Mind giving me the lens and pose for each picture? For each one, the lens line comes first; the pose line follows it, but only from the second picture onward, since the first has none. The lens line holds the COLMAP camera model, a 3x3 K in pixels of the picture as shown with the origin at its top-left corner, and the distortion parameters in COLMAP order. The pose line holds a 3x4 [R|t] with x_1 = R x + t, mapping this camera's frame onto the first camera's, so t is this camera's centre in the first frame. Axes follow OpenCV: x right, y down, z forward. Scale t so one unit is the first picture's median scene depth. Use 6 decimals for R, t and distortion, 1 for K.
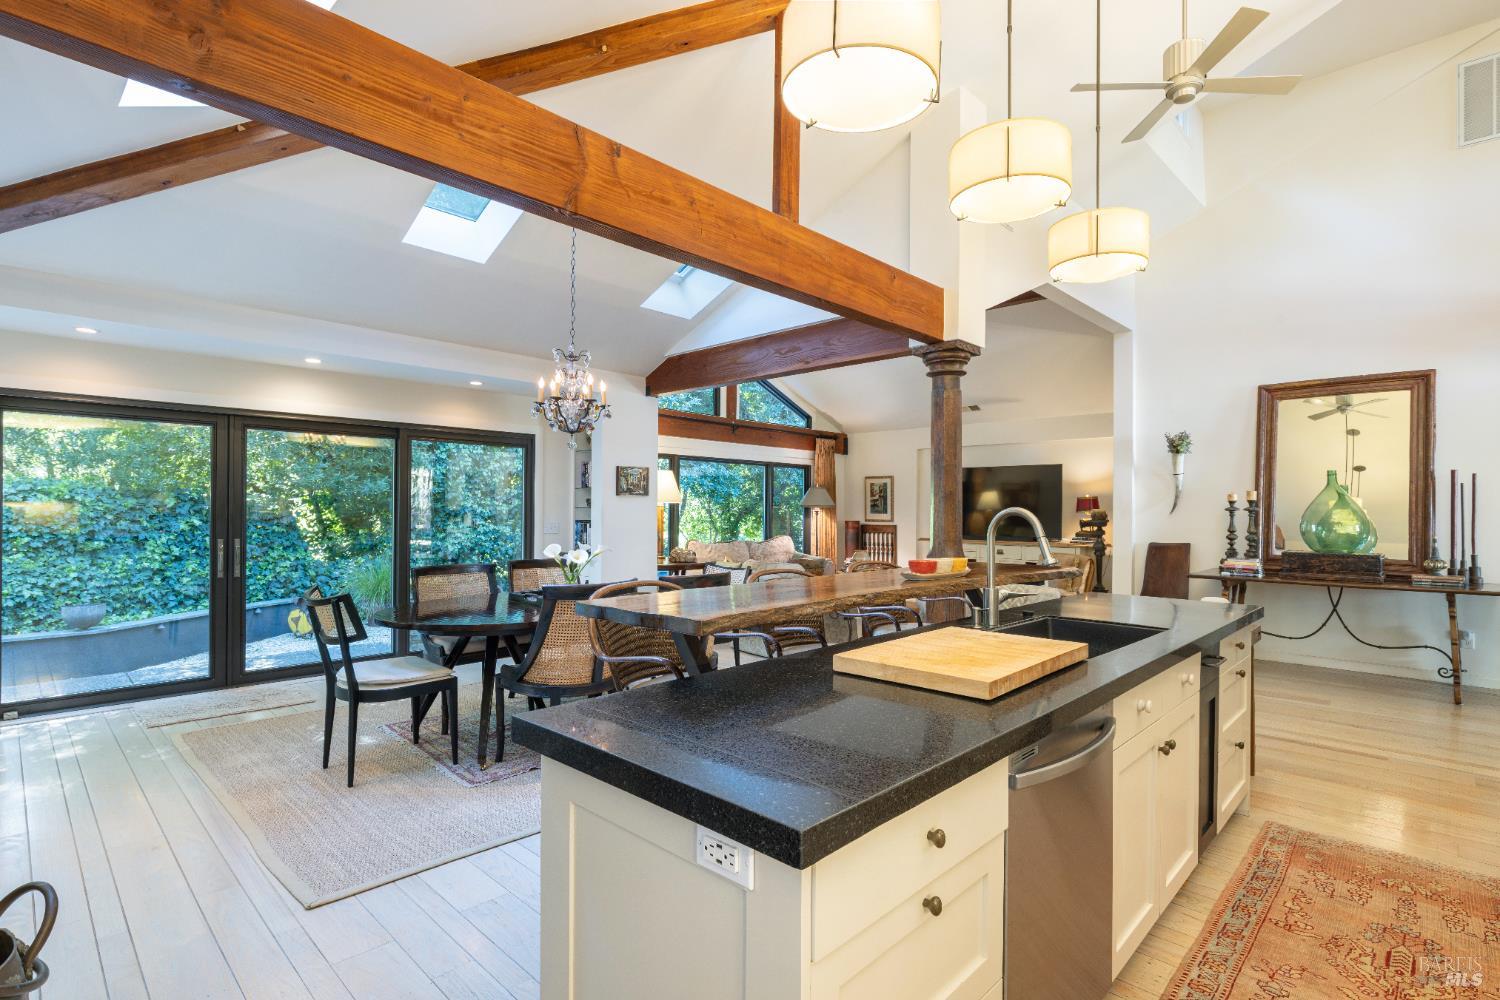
lens RADIAL K [[728.7, 0, 752.4], [0, 728.7, 507.0], [0, 0, 1]] dist [0.001755, -0.000111]
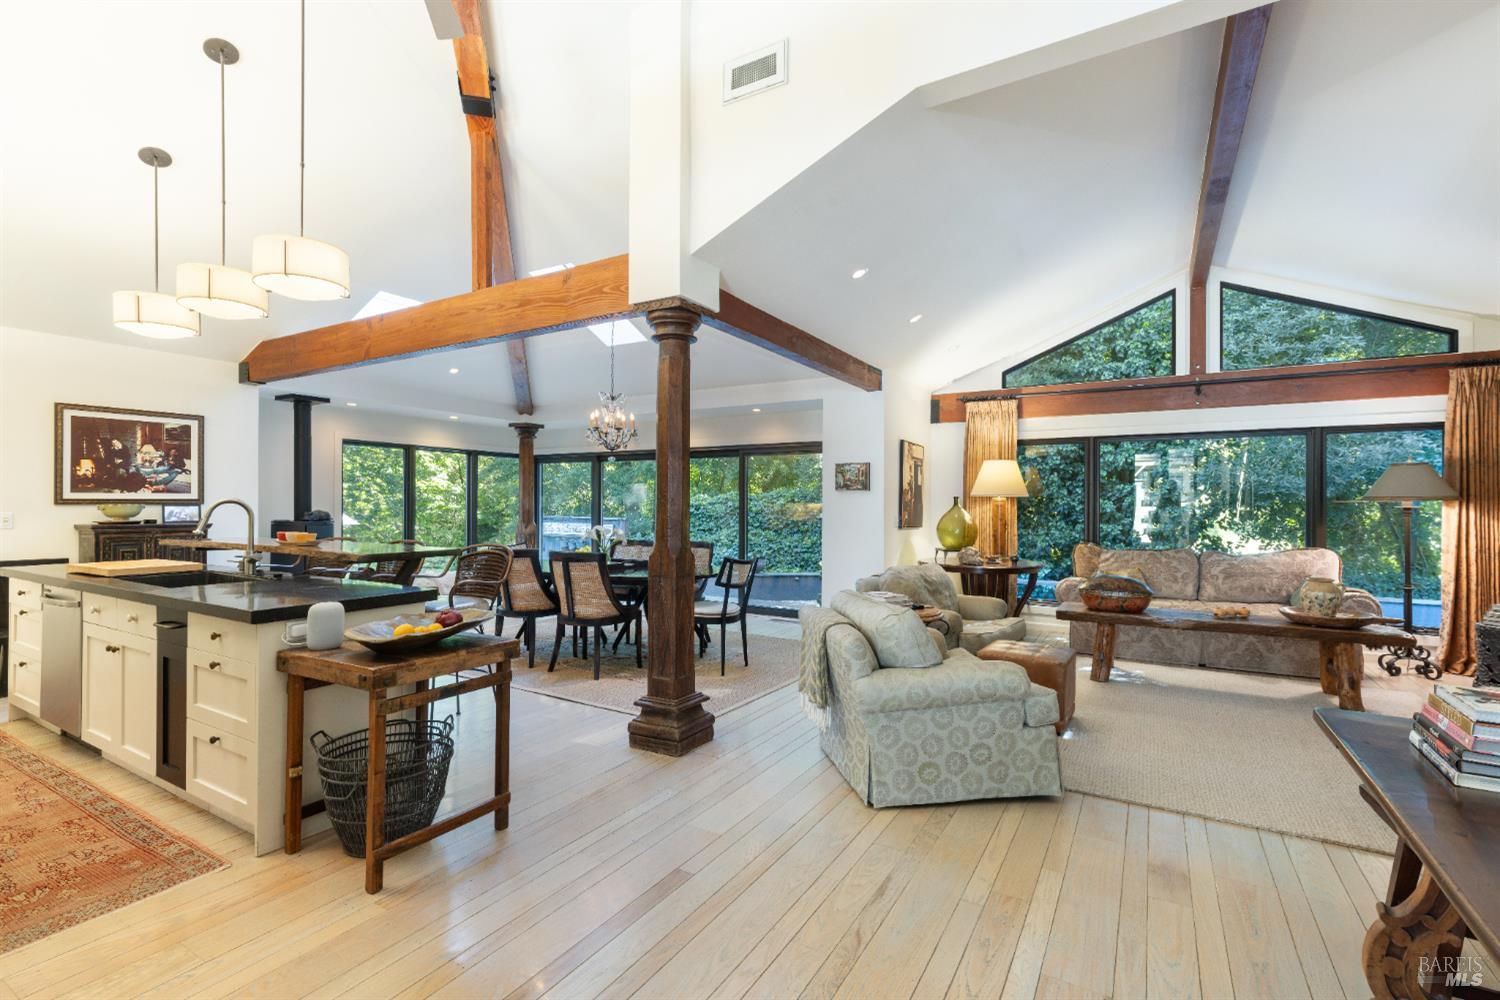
lens RADIAL K [[670.5, 0, 748.8], [0, 670.5, 500.5], [0, 0, 1]] dist [0.005599, 0.000064]
pose [[0.222149, -0.011981, -0.974939, 0.768786], [0.001548, 0.999928, -0.011936, 0.009752], [0.975011, 0.001142, 0.222152, 0.675797]]
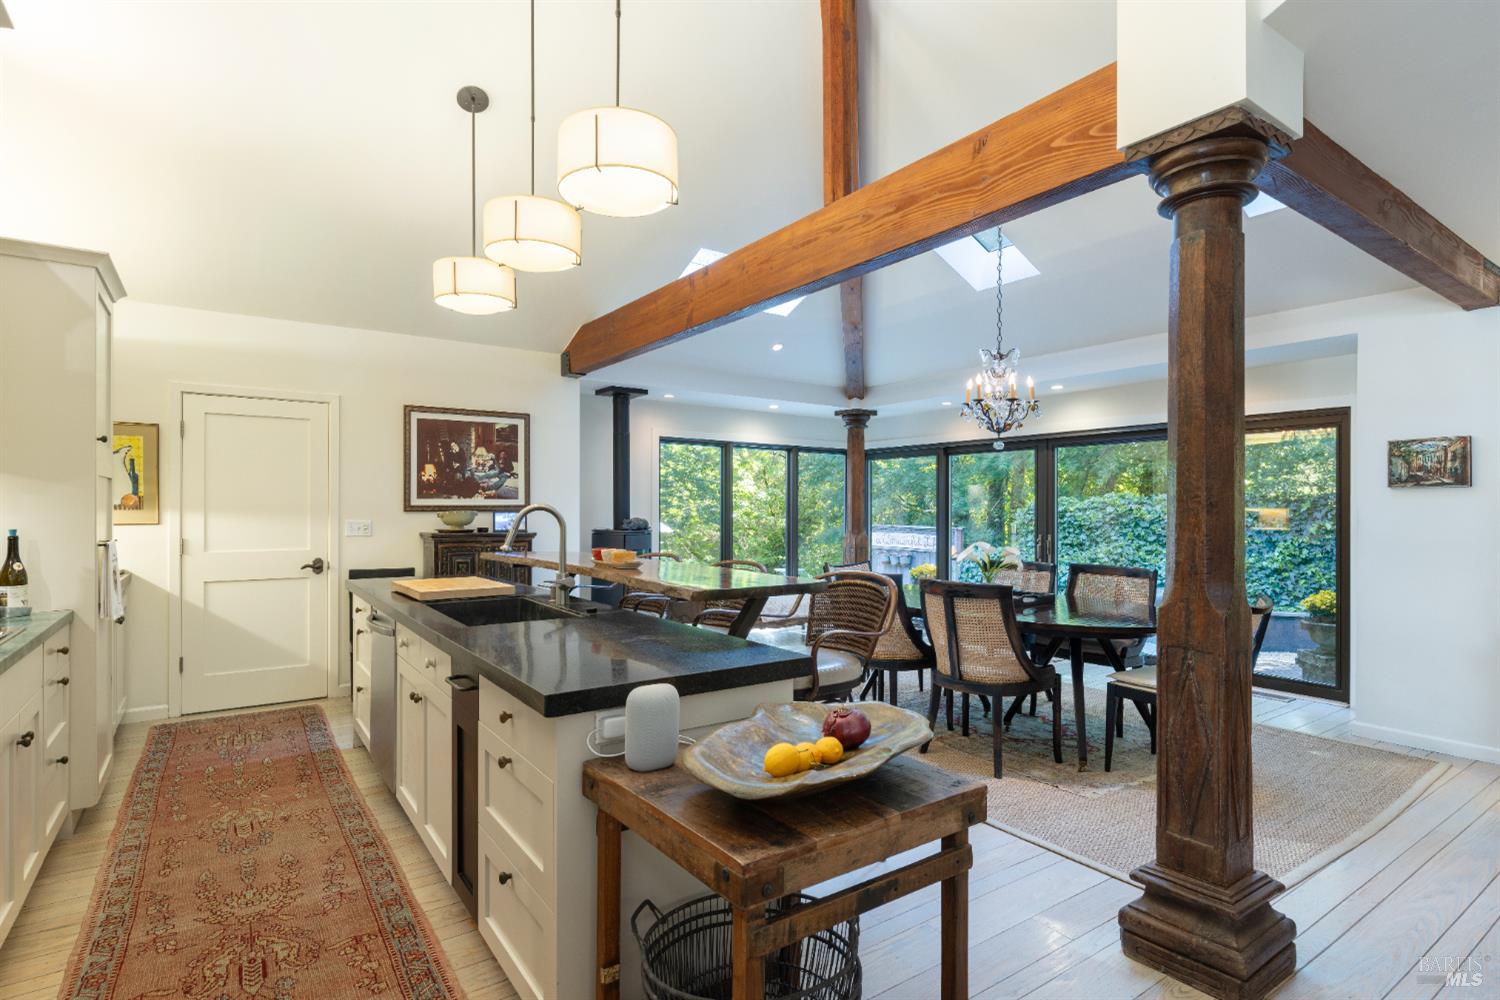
lens RADIAL K [[750.6, 0, 748.9], [0, 750.6, 505.1], [0, 0, 1]] dist [0.000240, -0.000216]
pose [[-0.194260, -0.013043, -0.980863, 0.571005], [-0.000238, 0.999912, -0.013249, 0.007563], [0.980950, -0.002340, -0.194246, 0.602548]]
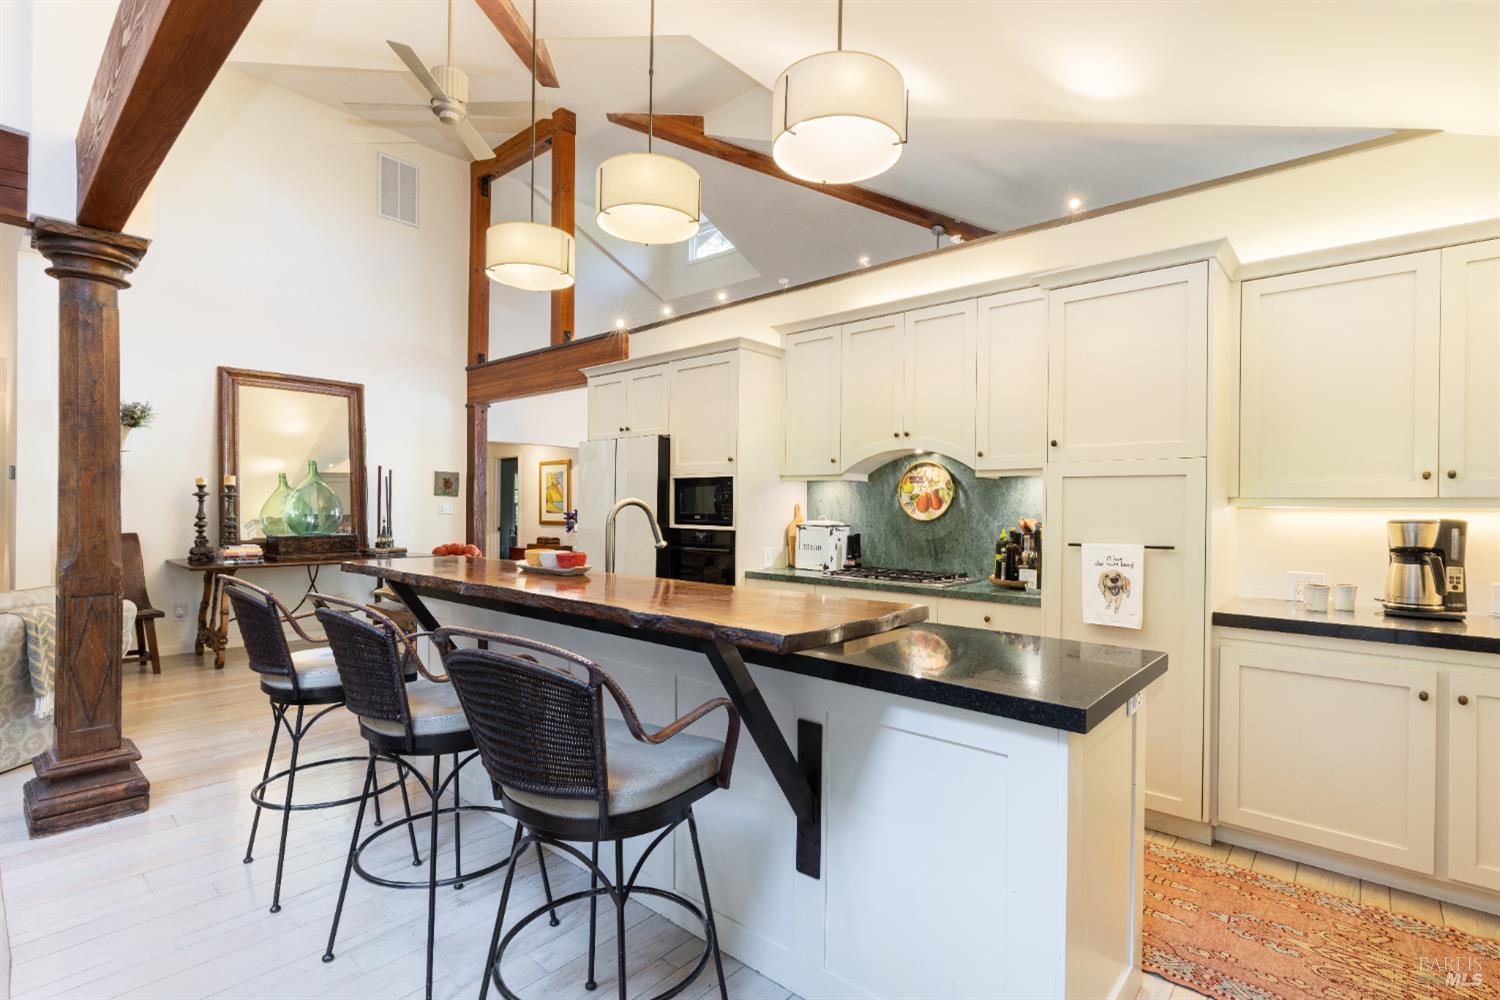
lens RADIAL K [[704.0, 0, 756.8], [0, 704.0, 507.3], [0, 0, 1]] dist [-0.000899, -0.000847]
pose [[-0.041539, -0.010465, 0.999082, -0.268405], [-0.014525, 0.999846, 0.009869, 0.000542], [-0.999031, -0.014101, -0.041685, 0.328431]]
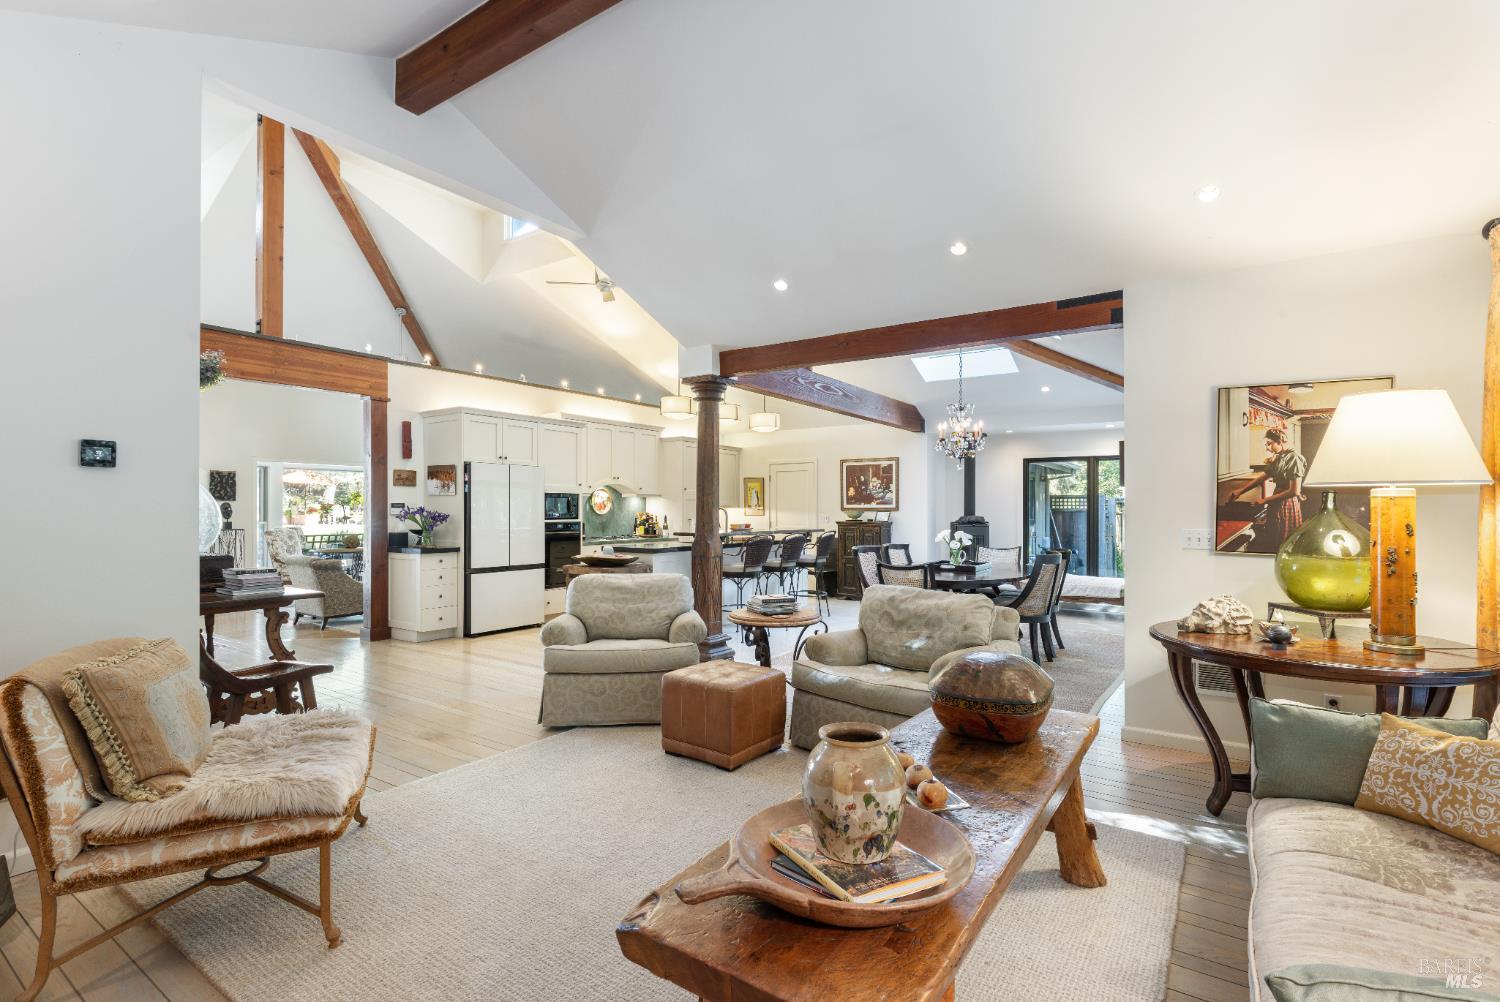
lens RADIAL K [[704.0, 0, 758.5], [0, 704.0, 506.1], [0, 0, 1]] dist [-0.000899, -0.000847]
pose [[-0.986626, -0.012412, -0.162528, 0.282132], [-0.010961, 0.999892, -0.009823, 0.010785], [0.162632, -0.007910, -0.986655, 1.639792]]
